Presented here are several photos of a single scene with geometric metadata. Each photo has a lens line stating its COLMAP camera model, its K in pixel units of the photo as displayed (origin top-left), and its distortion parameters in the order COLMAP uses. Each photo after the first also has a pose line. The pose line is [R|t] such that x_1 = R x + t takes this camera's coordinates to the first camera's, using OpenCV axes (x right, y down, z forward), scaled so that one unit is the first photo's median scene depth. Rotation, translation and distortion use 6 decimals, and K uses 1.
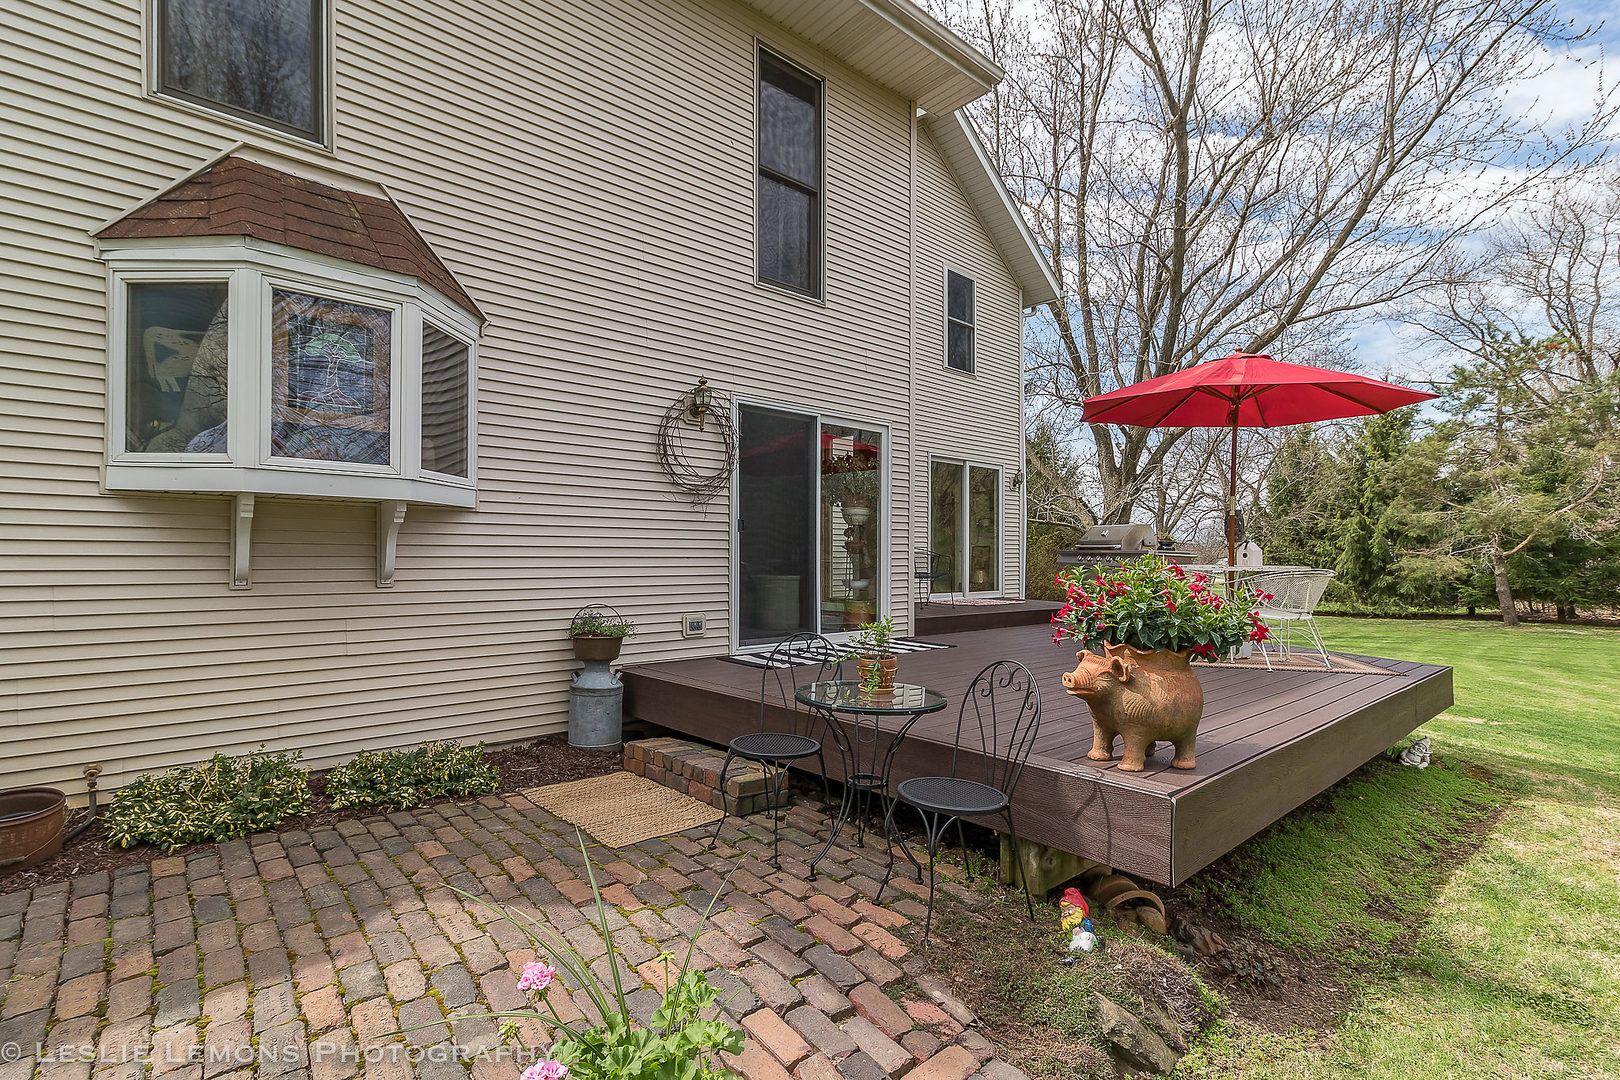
lens RADIAL K [[754.6, 0, 825.0], [0, 754.6, 545.2], [0, 0, 1]] dist [-0.000749, 0.002464]
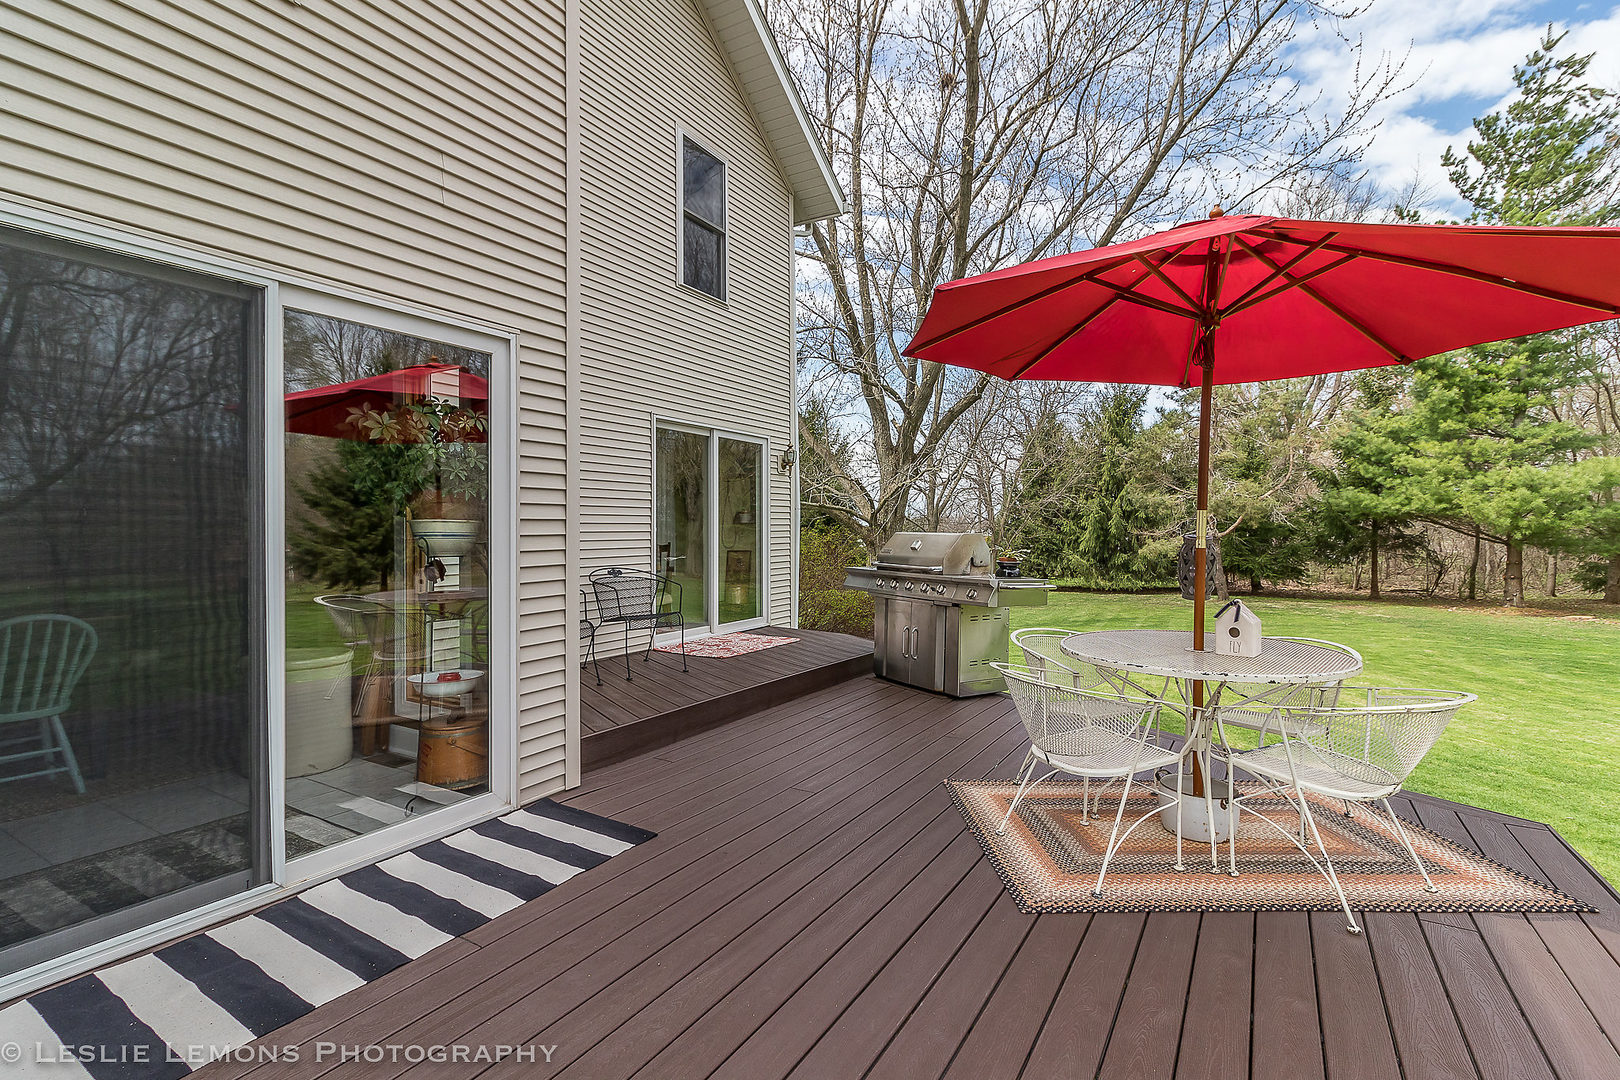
lens RADIAL K [[754.6, 0, 812.8], [0, 754.6, 533.1], [0, 0, 1]] dist [-0.000749, 0.002464]
pose [[0.960425, -0.005580, 0.278482, 0.044410], [0.000368, 0.999824, 0.018765, -0.017288], [-0.278537, -0.017920, 0.960258, 0.172566]]
